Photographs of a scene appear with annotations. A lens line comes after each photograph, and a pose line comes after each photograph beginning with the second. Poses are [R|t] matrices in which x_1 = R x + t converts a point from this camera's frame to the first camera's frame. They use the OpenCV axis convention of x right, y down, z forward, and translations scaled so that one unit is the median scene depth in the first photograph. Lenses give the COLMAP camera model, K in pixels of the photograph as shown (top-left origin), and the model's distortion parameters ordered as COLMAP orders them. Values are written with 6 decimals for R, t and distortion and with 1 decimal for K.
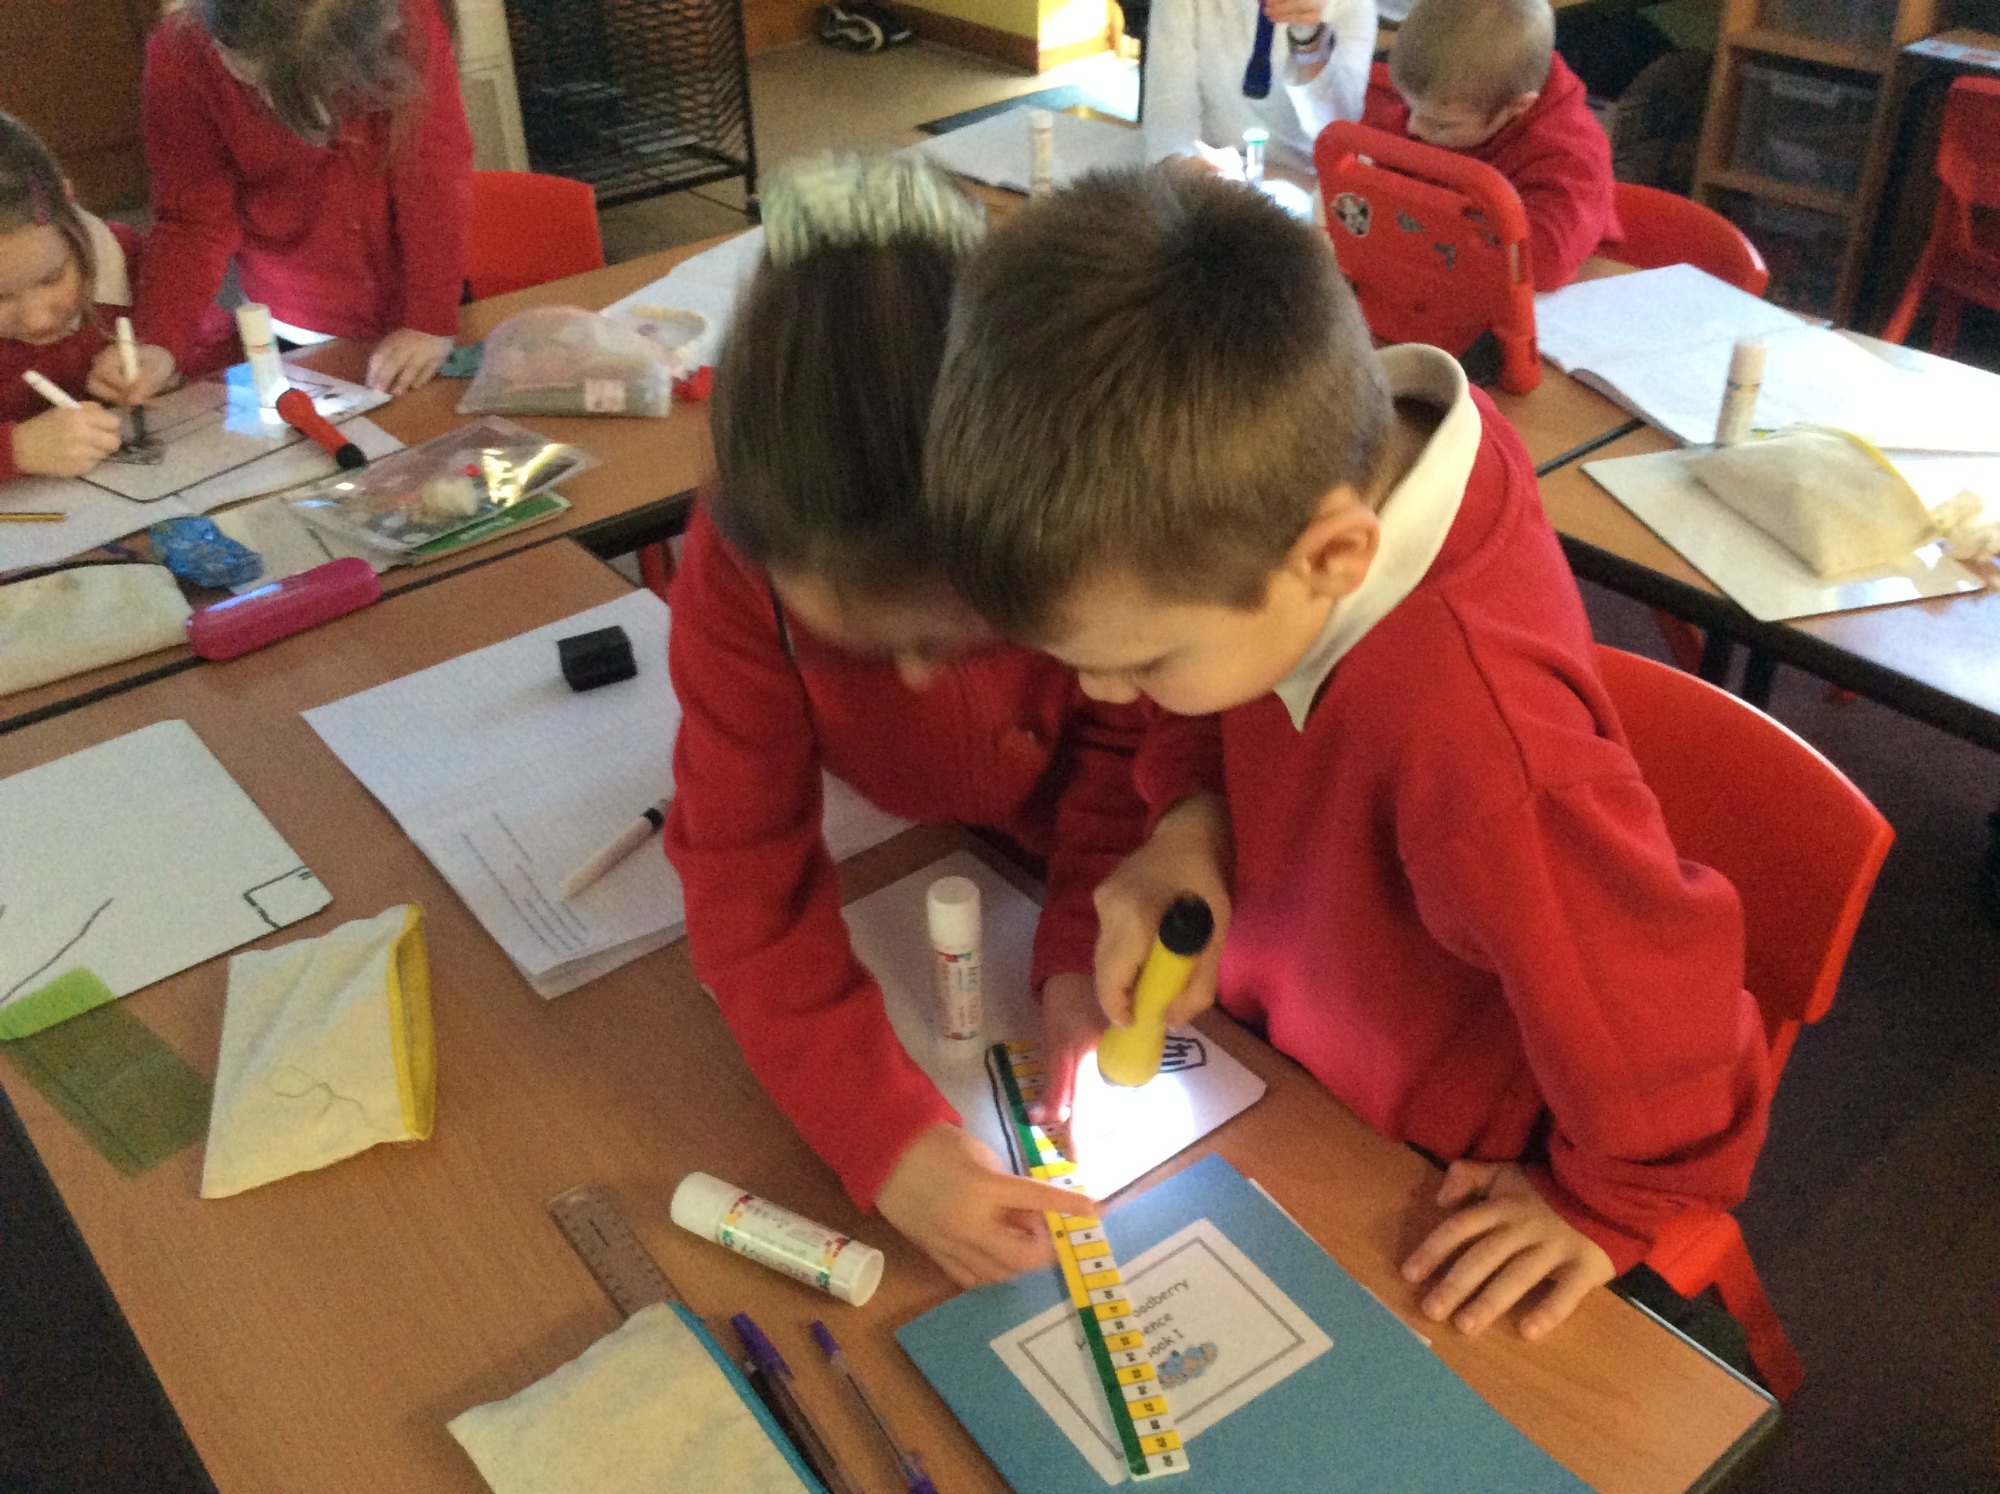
lens RADIAL K [[1849.0, 0, 958.4], [0, 1849.0, 749.3], [0, 0, 1]] dist [0.131009, -0.257422]
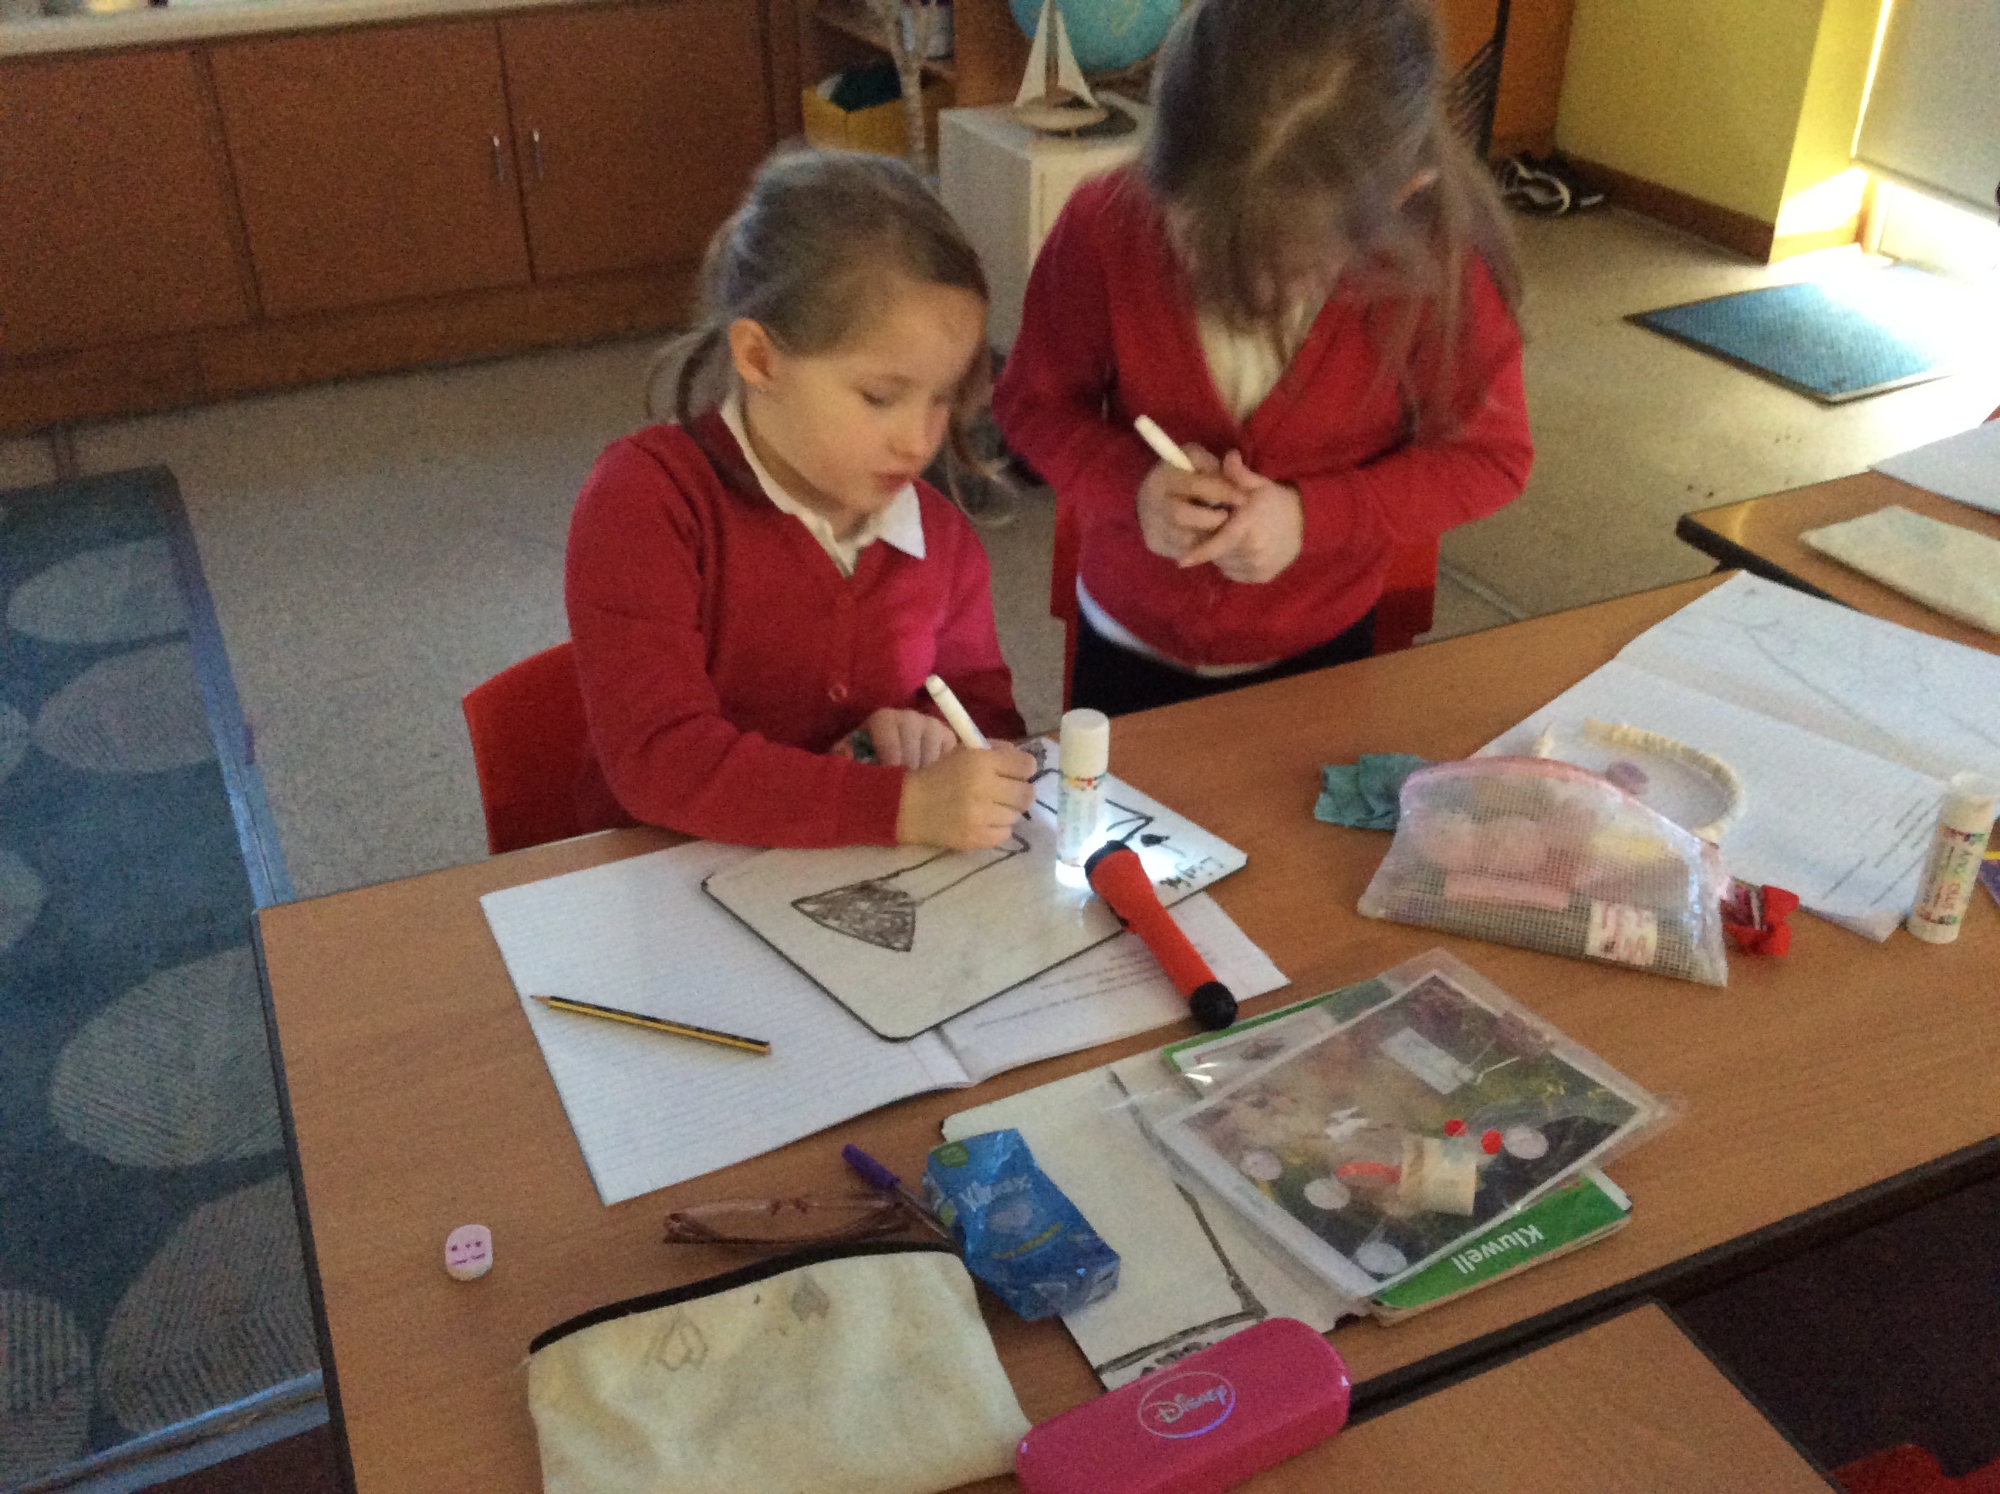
lens RADIAL K [[1815.8, 0, 1000.0], [0, 1815.8, 747.0], [0, 0, 1]] dist [0.111404, -0.190693]
pose [[0.971467, 0.152537, -0.181617, -0.285308], [-0.159087, 0.987020, -0.021973, -0.203816], [0.175908, 0.050239, 0.983124, 0.388292]]
